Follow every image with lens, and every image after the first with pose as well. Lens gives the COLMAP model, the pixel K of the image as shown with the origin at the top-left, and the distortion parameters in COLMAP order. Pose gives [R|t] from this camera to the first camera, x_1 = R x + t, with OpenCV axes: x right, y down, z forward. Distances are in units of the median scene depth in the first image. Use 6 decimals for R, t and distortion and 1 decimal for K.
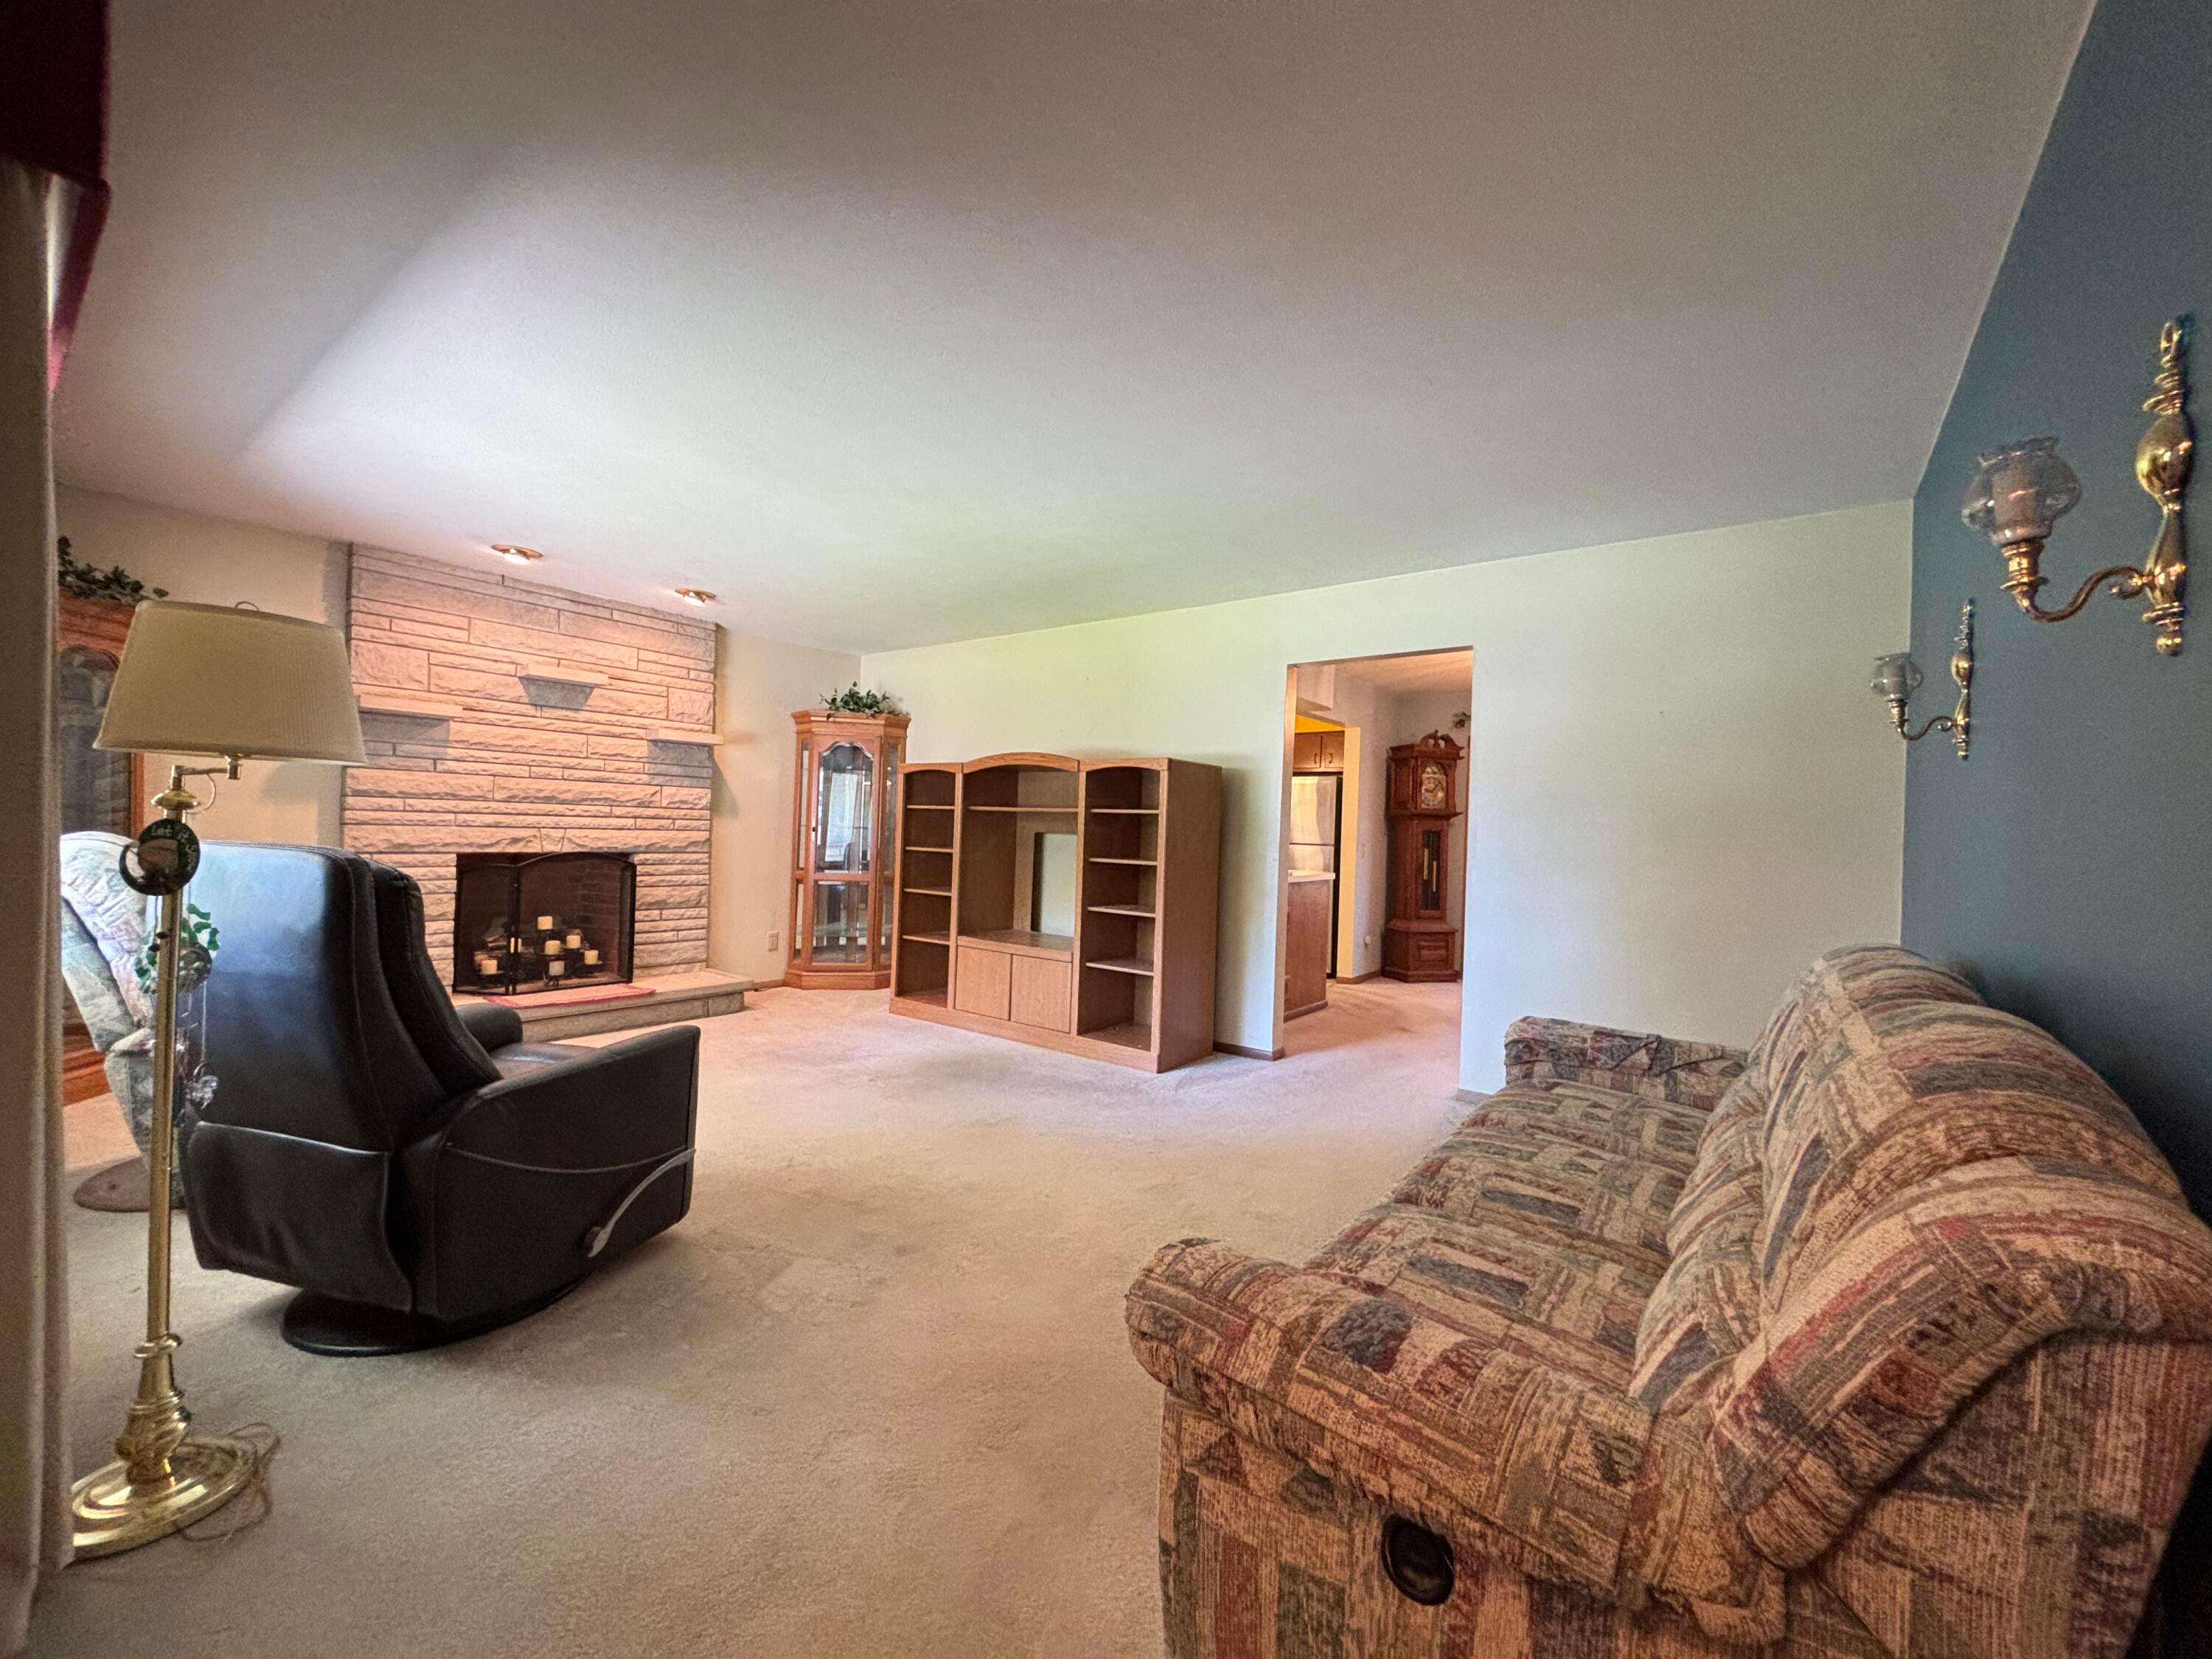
lens RADIAL K [[886.8, 0, 1106.0], [0, 886.8, 829.5], [0, 0, 1]] dist [-0.001998, -0.000136]
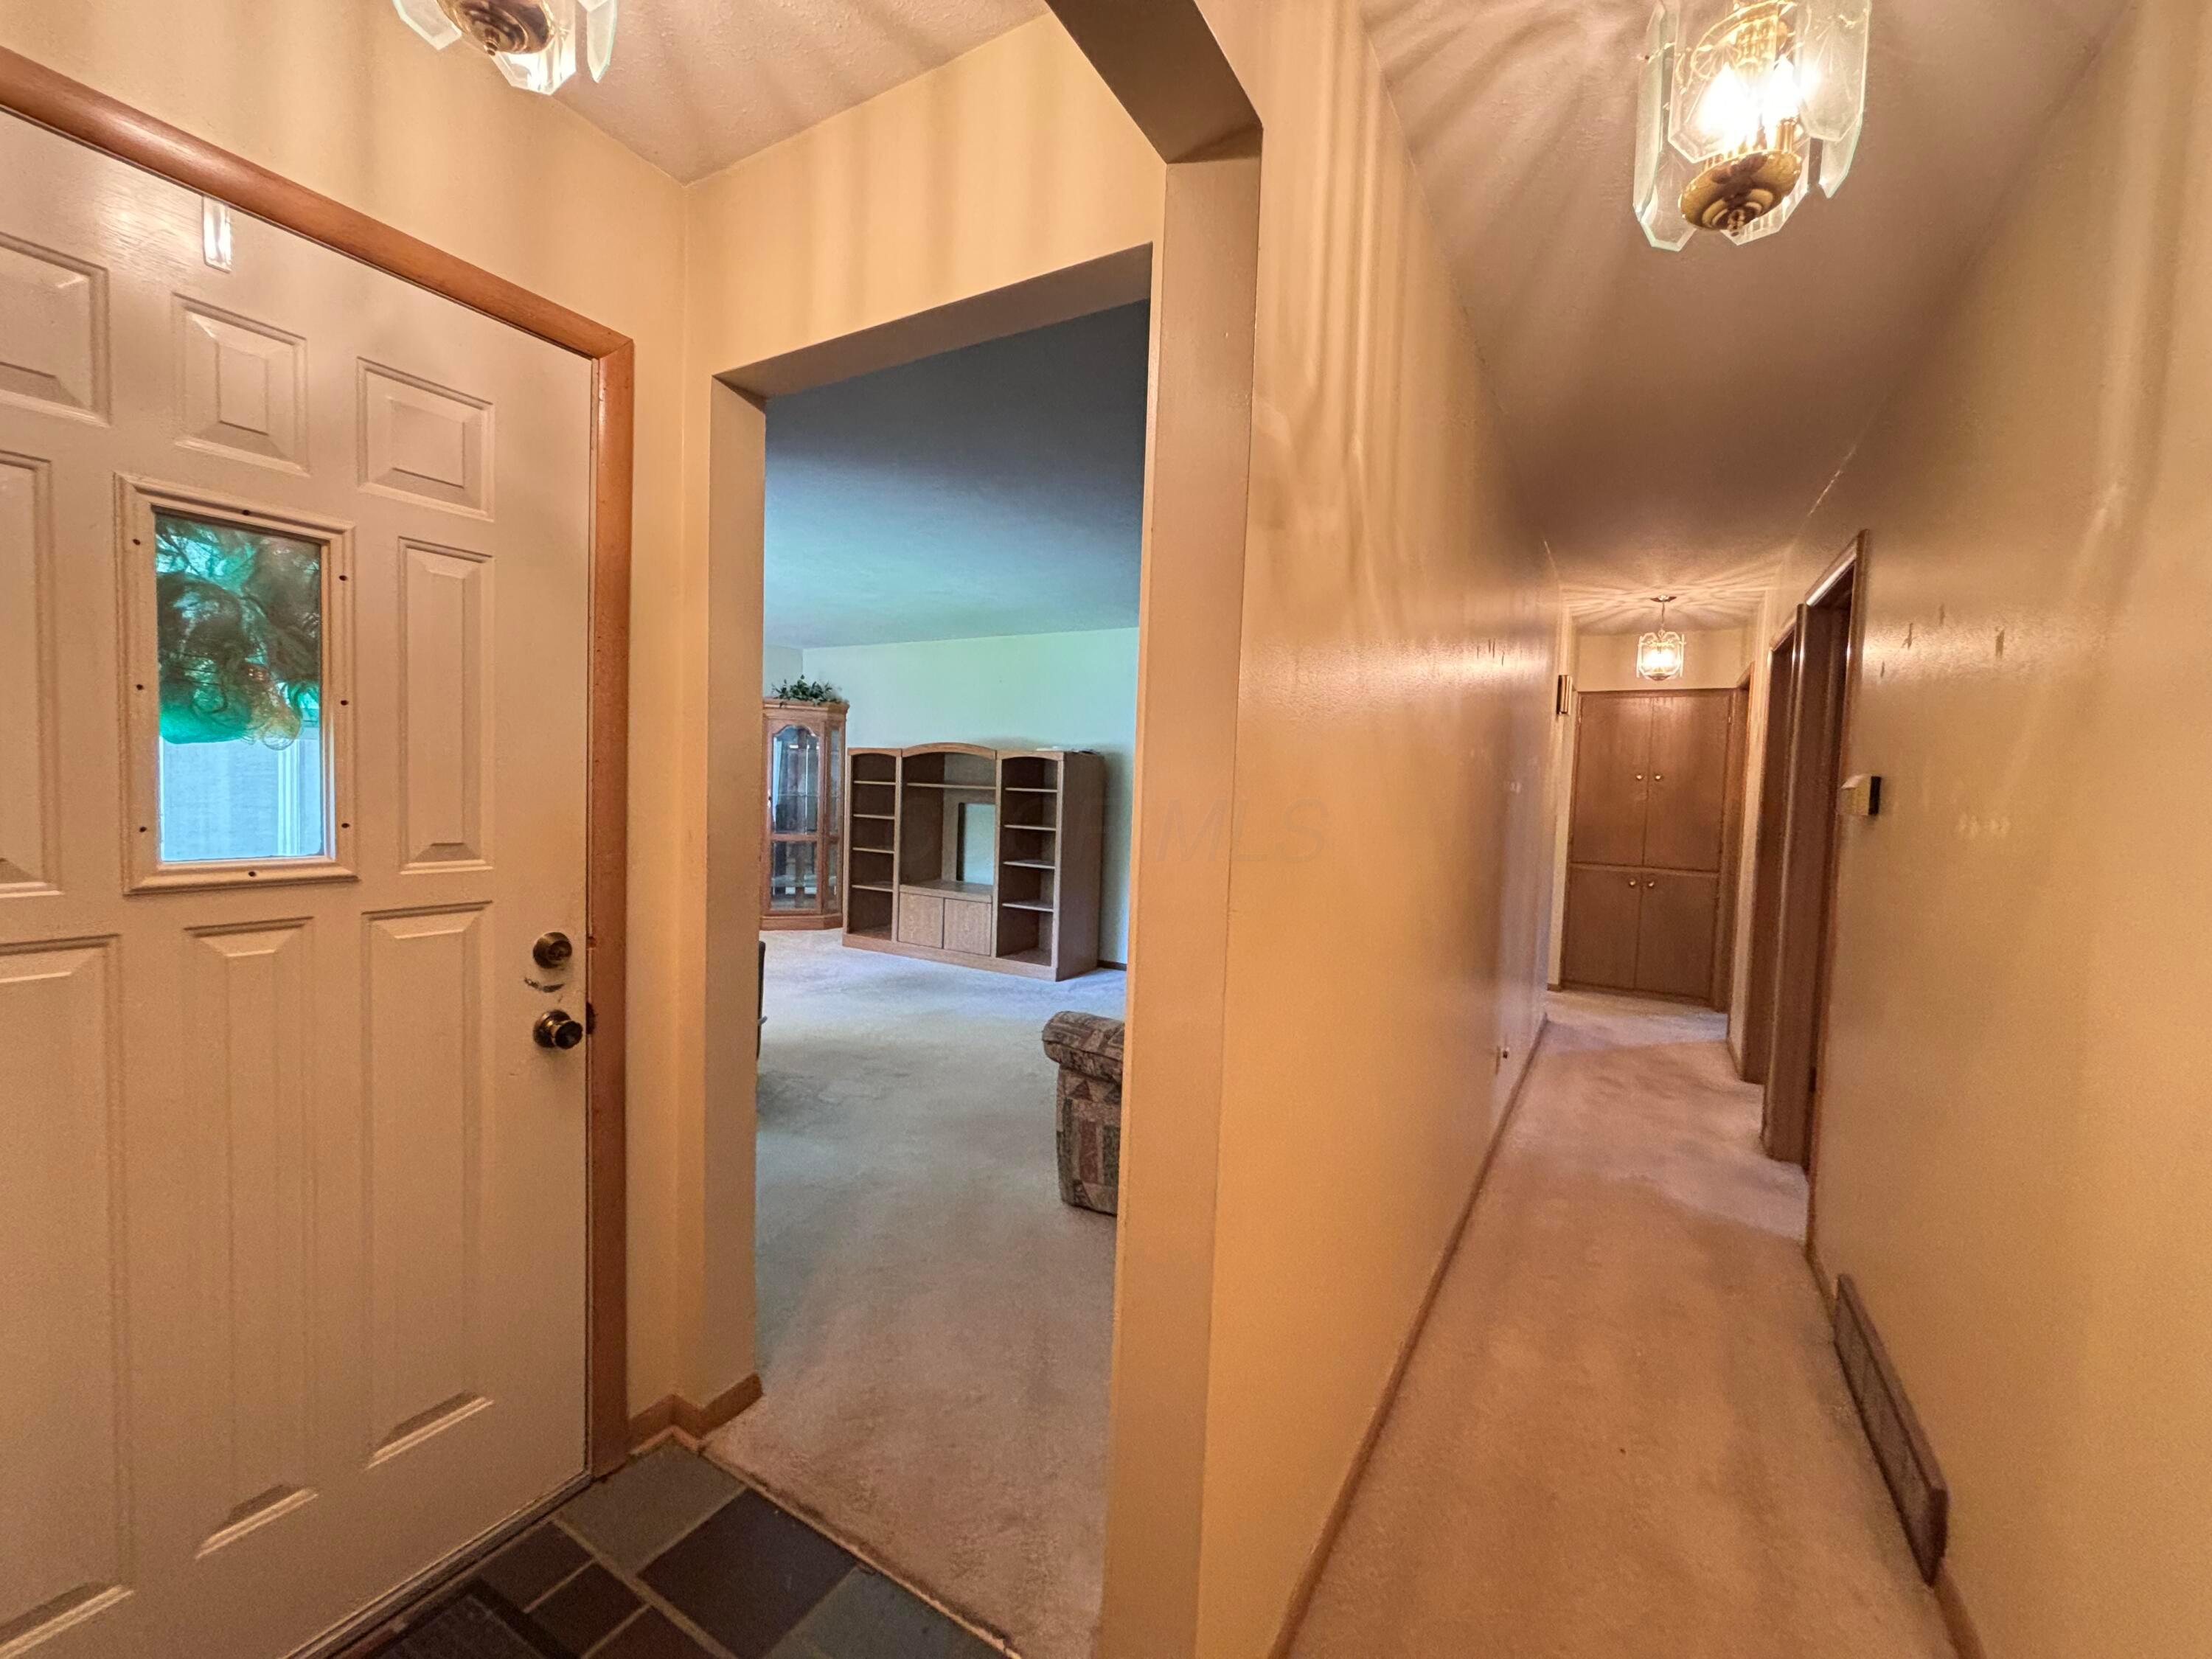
lens RADIAL K [[904.1, 0, 1108.5], [0, 904.1, 835.1], [0, 0, 1]] dist [-0.004676, 0.000694]
pose [[0.993381, -0.004456, 0.114777, -0.018306], [-0.002808, 0.998006, 0.063050, -0.035588], [-0.114829, -0.062955, 0.991388, -0.331203]]
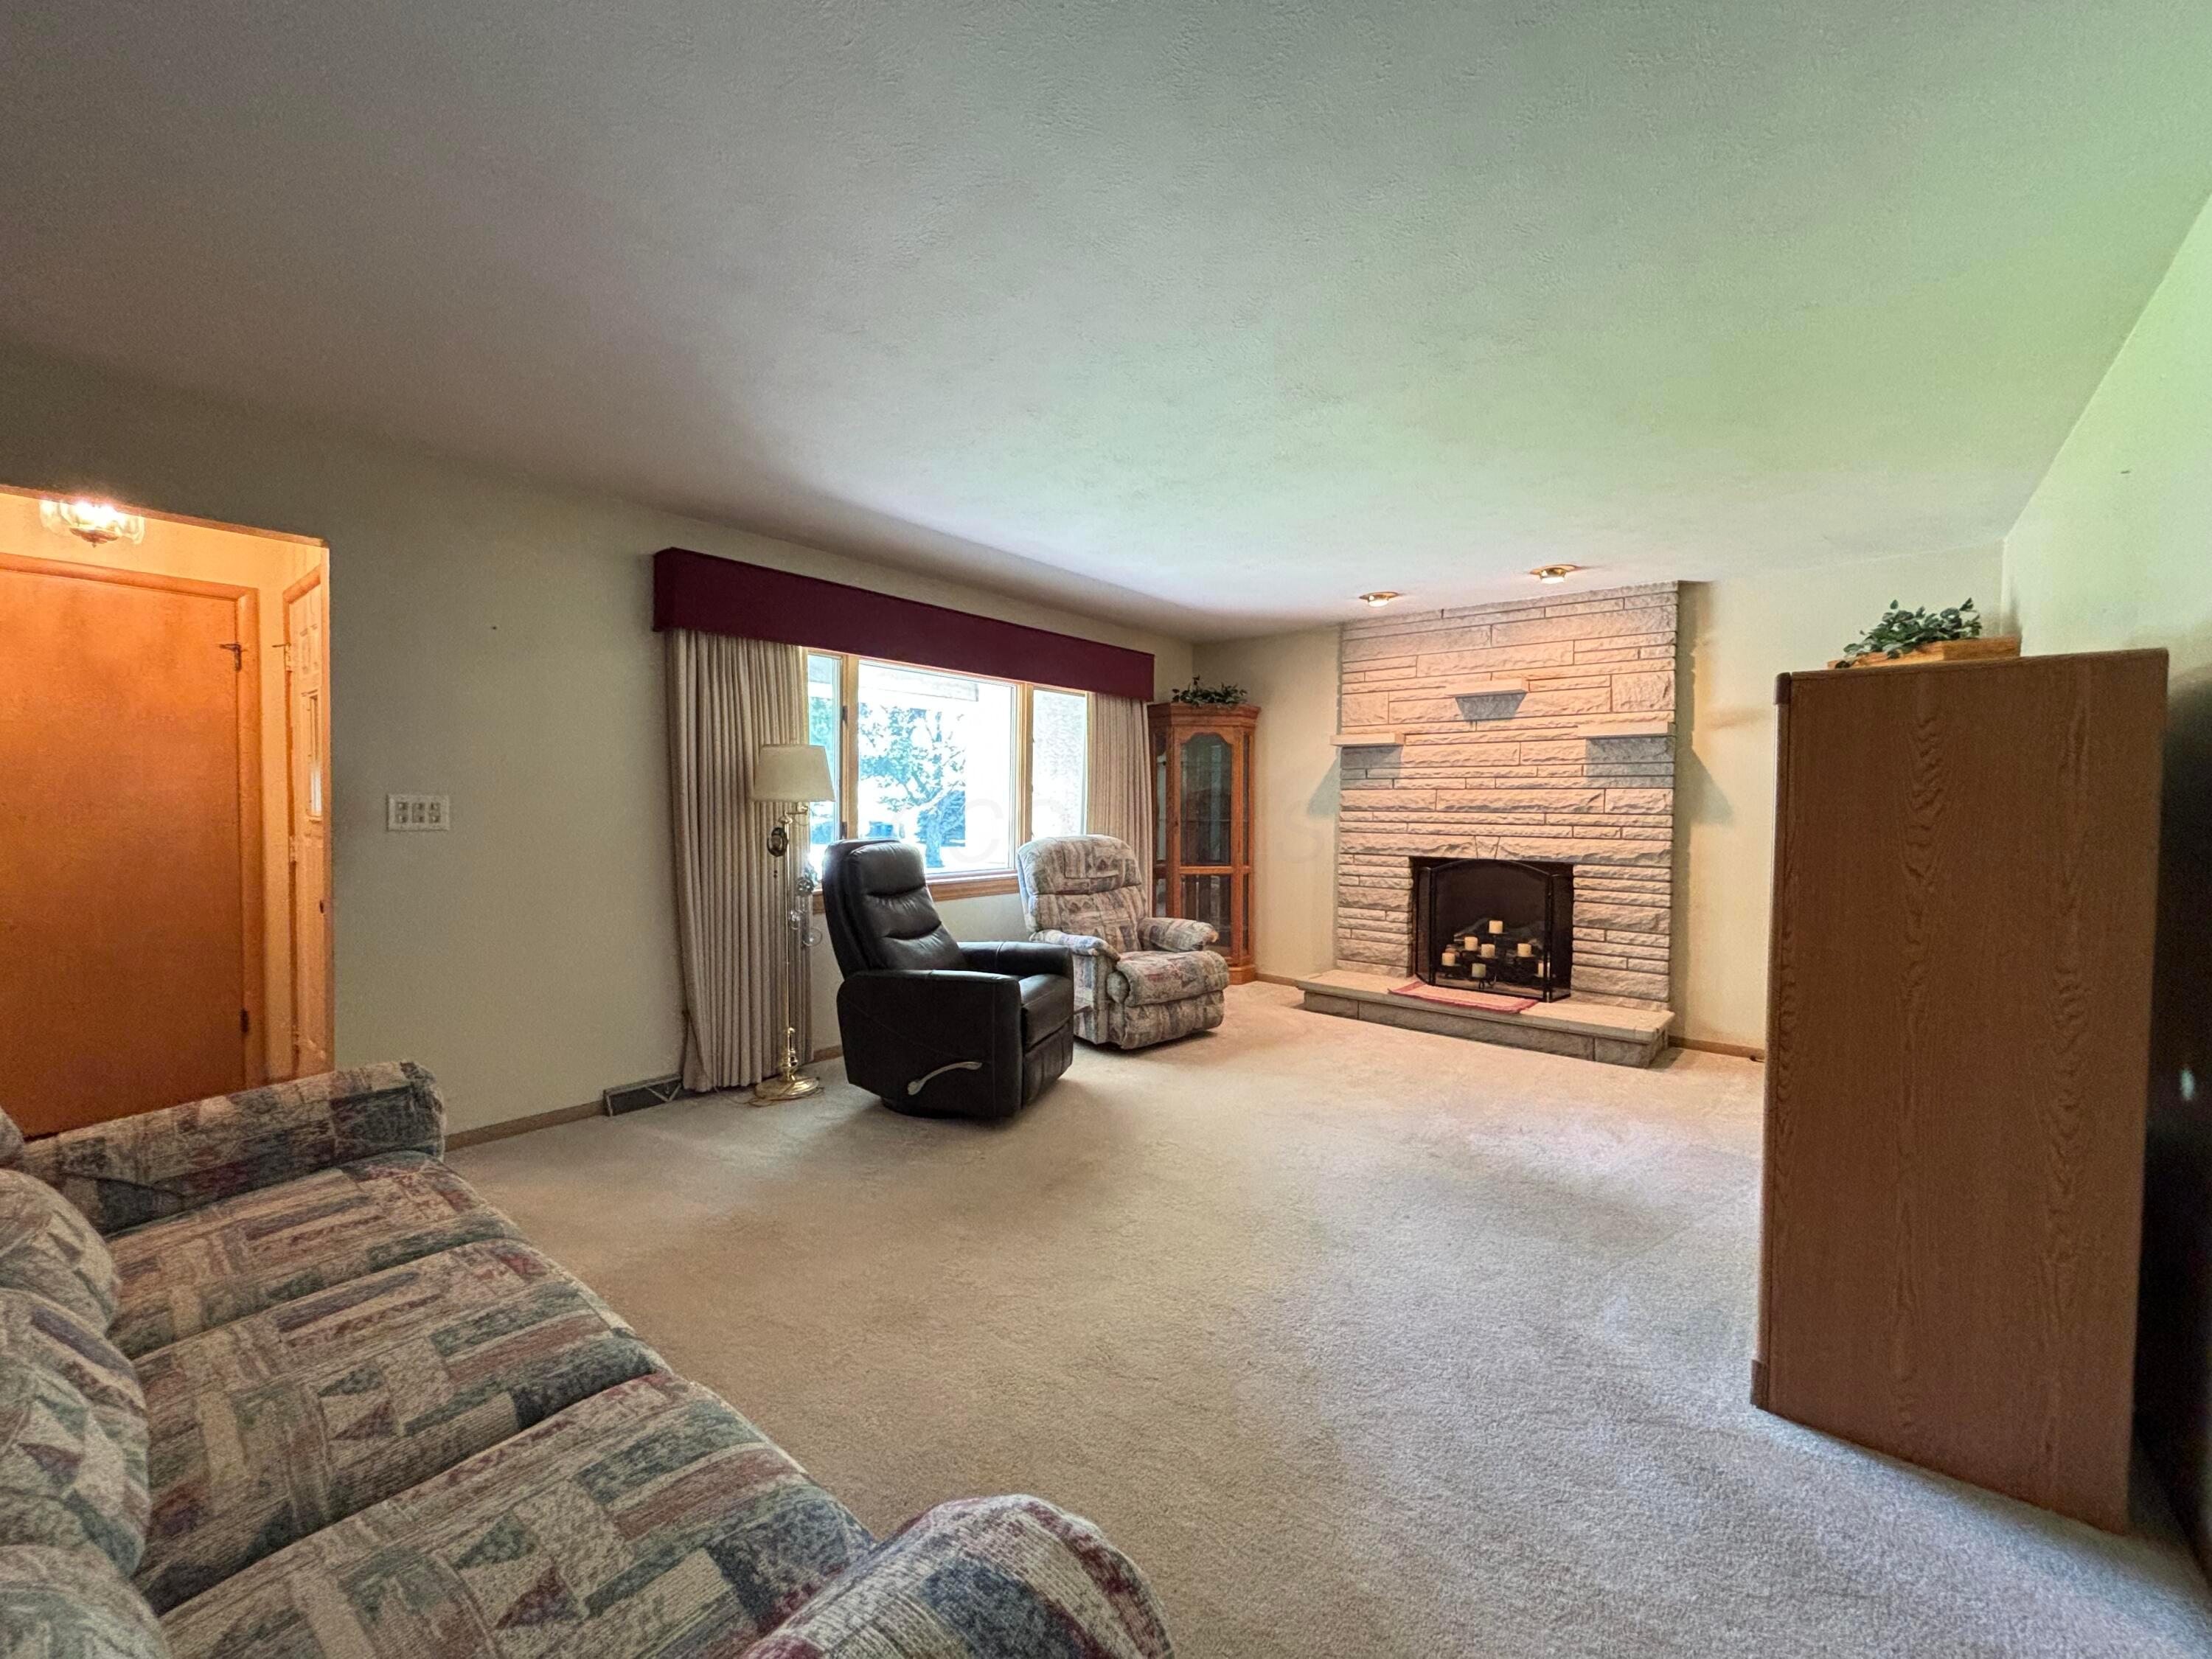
lens RADIAL K [[886.8, 0, 1106.0], [0, 886.8, 829.5], [0, 0, 1]] dist [-0.001998, -0.000136]
pose [[-0.038192, -0.005392, -0.999256, 0.435656], [-0.010081, 0.999937, -0.005011, 0.000624], [0.999220, 0.009882, -0.038244, 0.595695]]
